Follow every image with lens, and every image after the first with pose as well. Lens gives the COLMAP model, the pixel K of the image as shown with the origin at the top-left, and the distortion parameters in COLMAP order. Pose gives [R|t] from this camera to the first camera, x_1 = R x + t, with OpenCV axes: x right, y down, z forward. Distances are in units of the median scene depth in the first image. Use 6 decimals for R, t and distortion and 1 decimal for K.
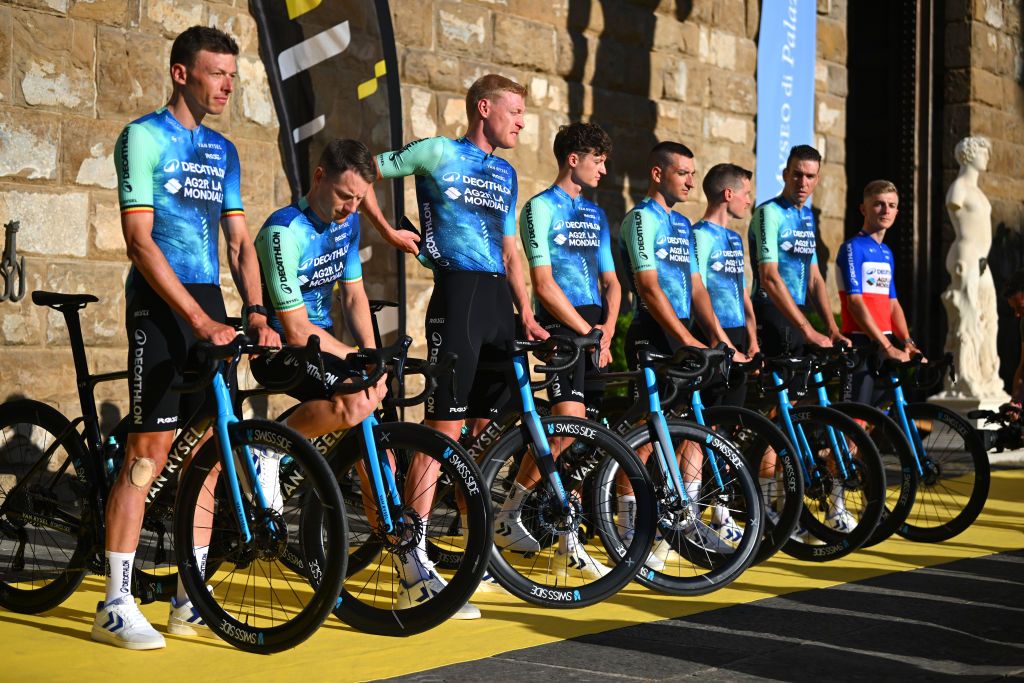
lens RADIAL K [[2054.1, 0, 509.0], [0, 2054.1, 337.2], [0, 0, 1]] dist [0.041438, 0.000000]
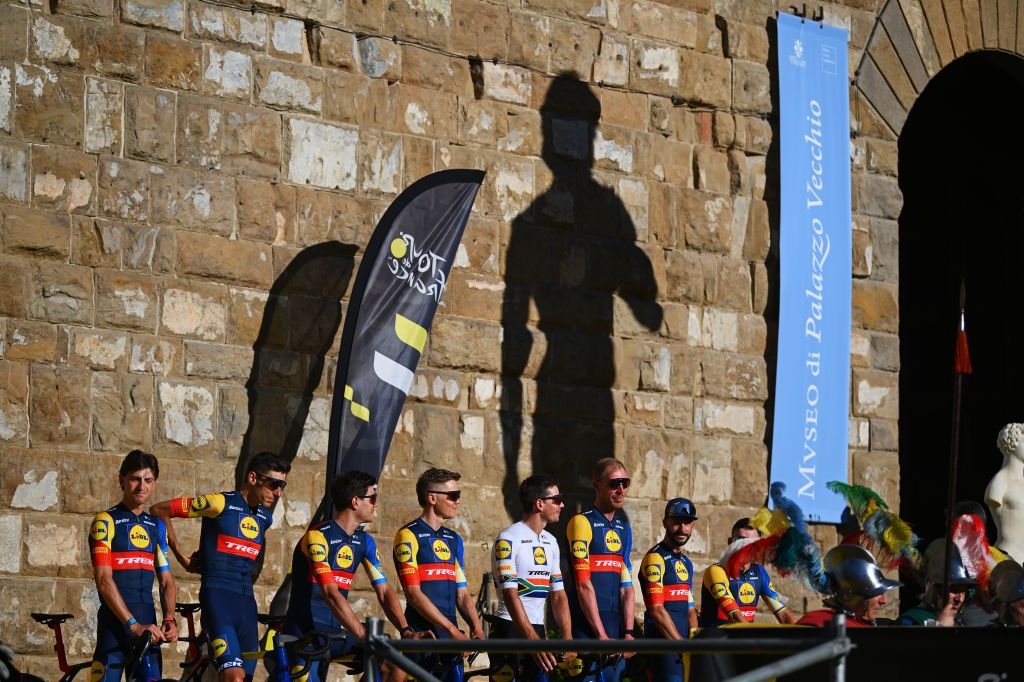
lens RADIAL K [[4018.0, 0, 511.3], [0, 4018.0, 342.4], [0, 0, 1]] dist [0.114883, 0.000000]
pose [[0.997481, -0.014745, -0.069380, 0.142110], [0.008265, 0.995653, -0.092775, 0.027449], [0.070446, 0.091968, 0.993267, -0.772034]]
